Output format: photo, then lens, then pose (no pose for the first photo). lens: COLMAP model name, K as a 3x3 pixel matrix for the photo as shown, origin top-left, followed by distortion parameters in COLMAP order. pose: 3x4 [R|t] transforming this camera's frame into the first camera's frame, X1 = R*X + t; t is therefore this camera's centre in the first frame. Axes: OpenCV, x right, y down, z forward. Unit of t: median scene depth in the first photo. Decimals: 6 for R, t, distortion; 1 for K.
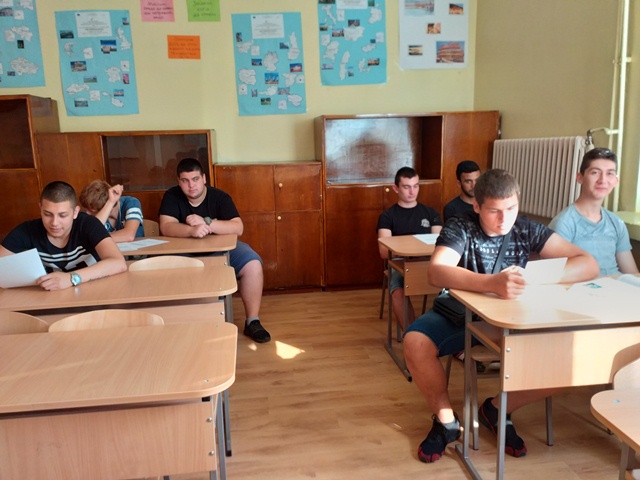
lens RADIAL K [[515.9, 0, 320.0], [0, 515.9, 240.0], [0, 0, 1]] dist [0.060601, -0.082618]
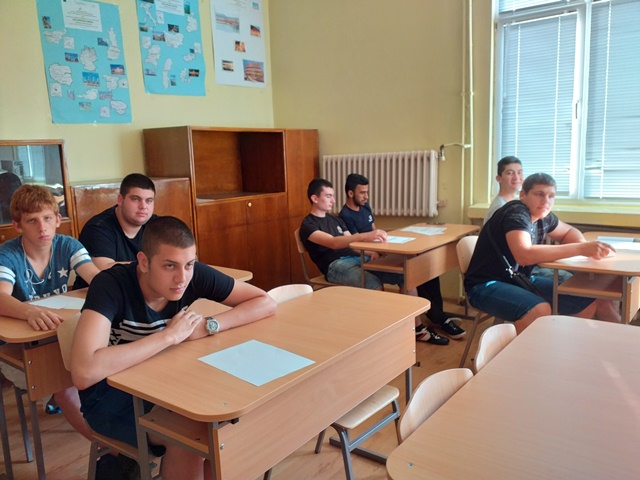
lens RADIAL K [[545.8, 0, 283.6], [0, 545.8, 240.6], [0, 0, 1]] dist [0.077036, -0.085471]
pose [[0.729815, -0.104881, 0.675551, -0.490709], [0.136803, 0.990580, 0.005998, -0.024041], [-0.669817, 0.088041, 0.737288, 0.180719]]
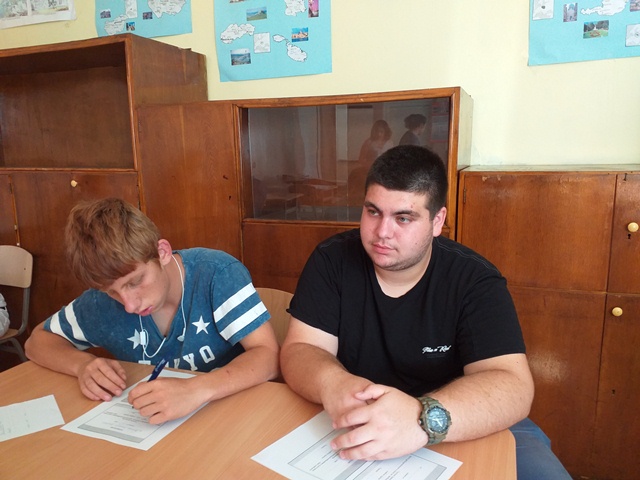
lens RADIAL K [[515.9, 0, 320.0], [0, 515.9, 240.0], [0, 0, 1]] dist [0.060601, -0.082618]
pose [[0.887632, 0.089540, -0.451765, -0.098584], [-0.090228, 0.995719, 0.020072, -0.078353], [0.451628, 0.022945, 0.891911, 0.512160]]
